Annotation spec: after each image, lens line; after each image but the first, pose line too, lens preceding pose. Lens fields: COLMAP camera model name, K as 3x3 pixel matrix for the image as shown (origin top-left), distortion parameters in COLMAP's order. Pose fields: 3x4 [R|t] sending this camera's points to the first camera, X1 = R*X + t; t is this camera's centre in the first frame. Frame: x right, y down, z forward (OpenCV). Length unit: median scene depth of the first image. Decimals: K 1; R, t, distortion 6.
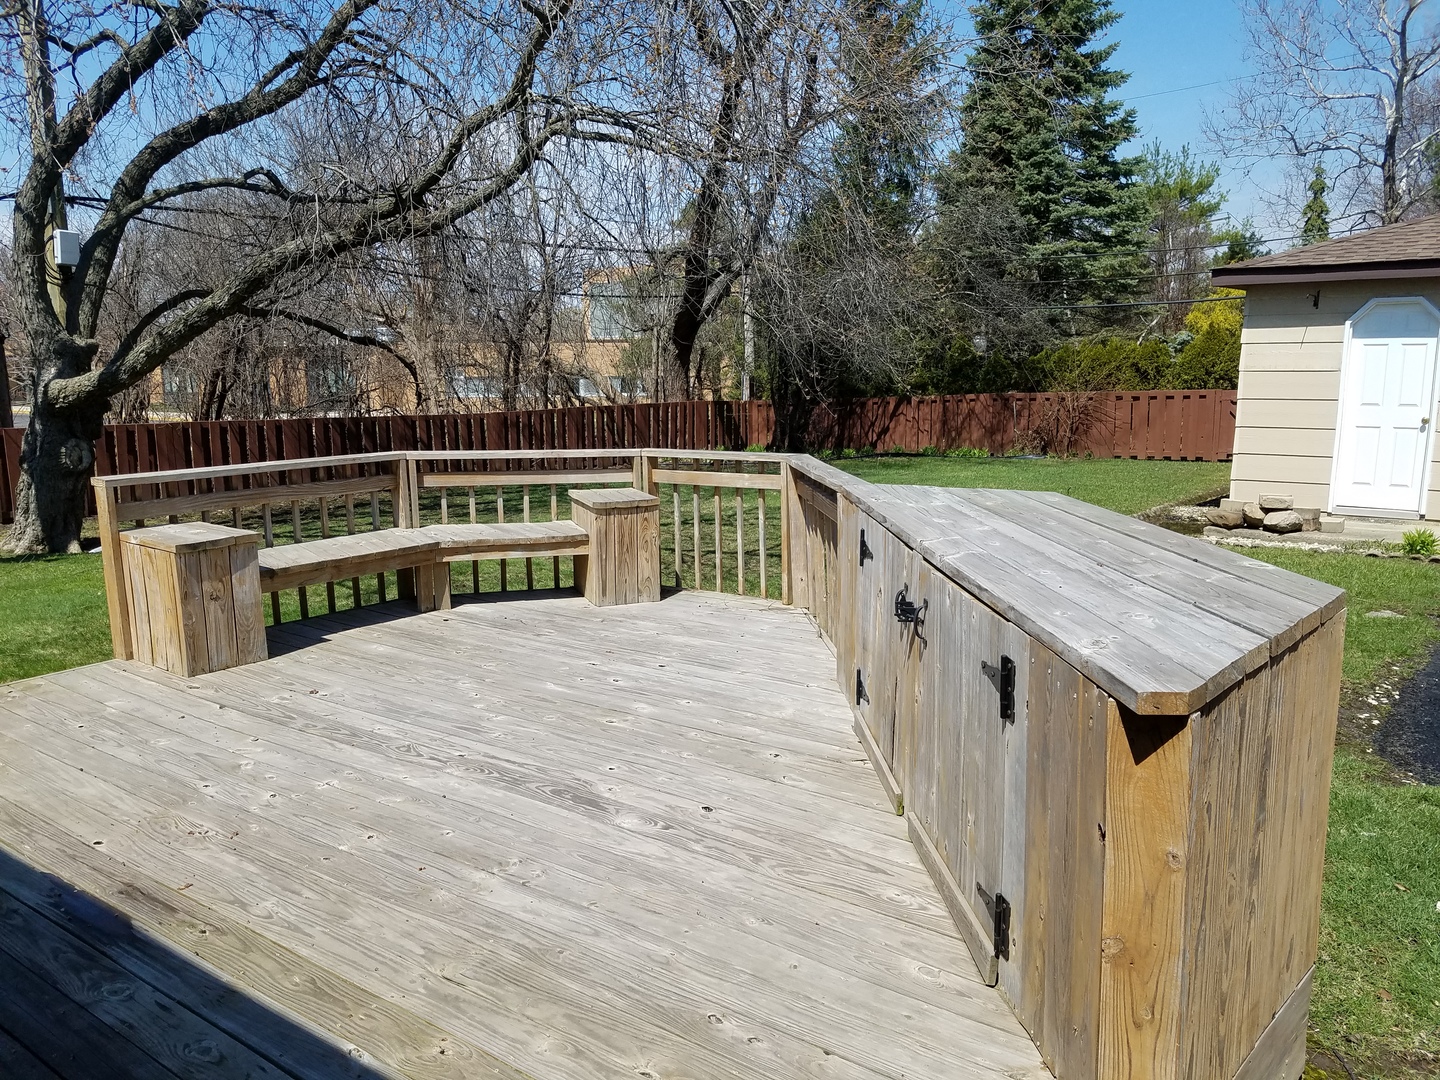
lens RADIAL K [[1135.1, 0, 789.3], [0, 1135.1, 569.7], [0, 0, 1]] dist [0.260325, -0.372870]
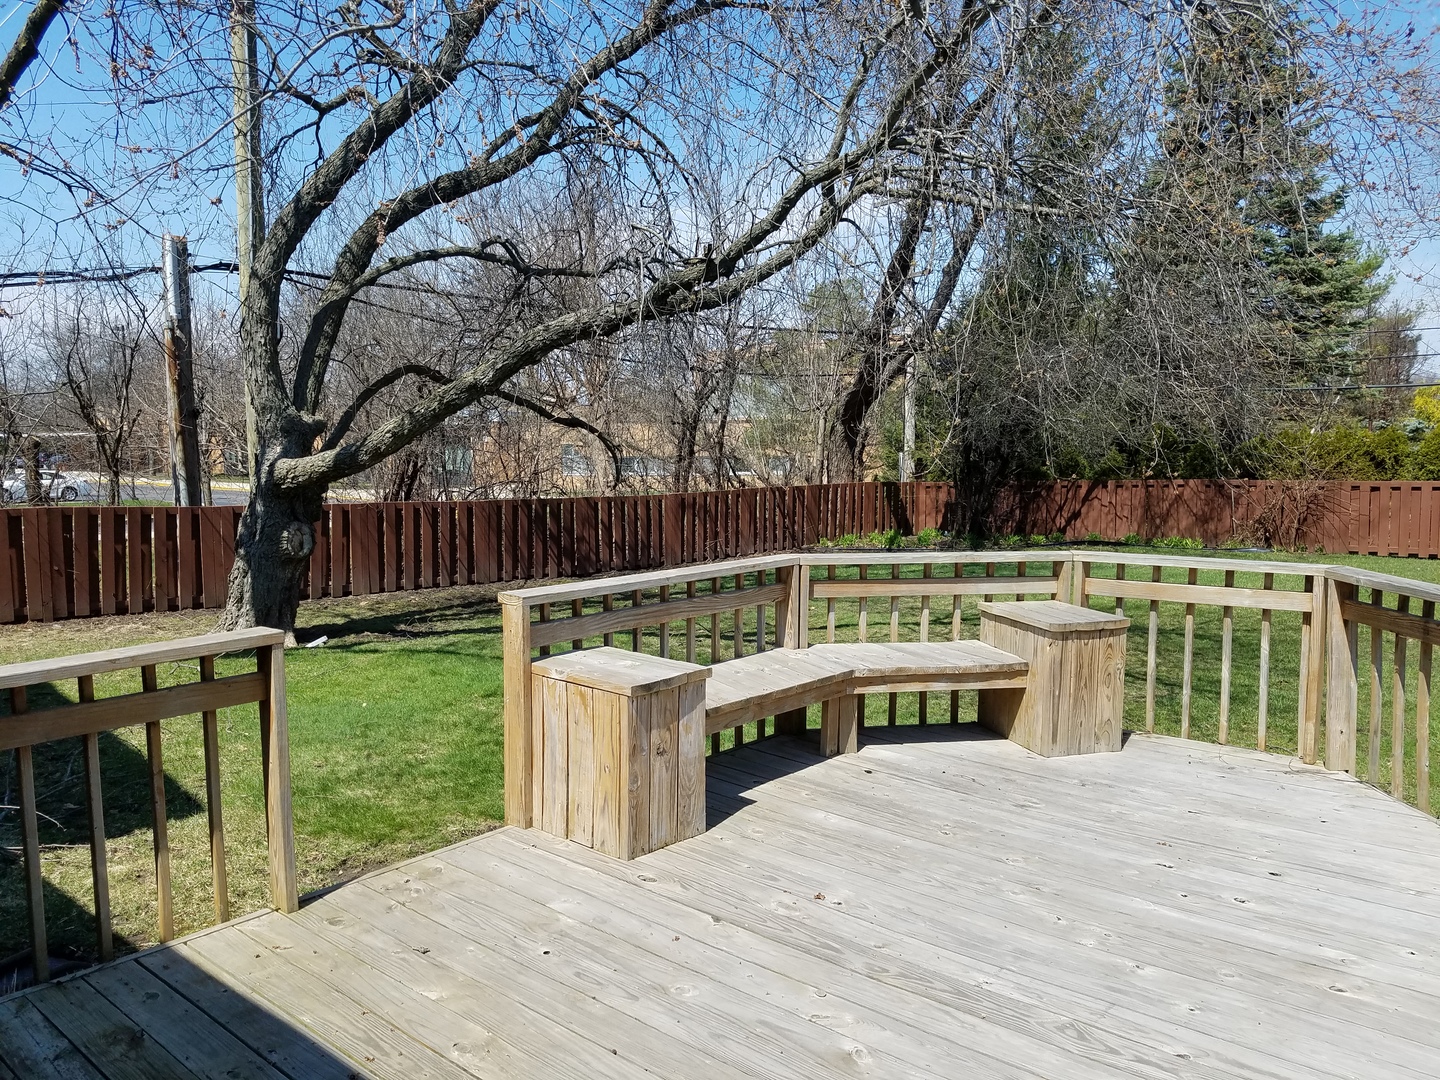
lens RADIAL K [[1080.2, 0, 743.6], [0, 1080.2, 579.3], [0, 0, 1]] dist [0.227905, -0.483570]
pose [[0.998901, 0.018111, -0.043225, -0.325353], [-0.020355, 0.998438, -0.052037, -0.043068], [0.042215, 0.052860, 0.997709, 0.235803]]
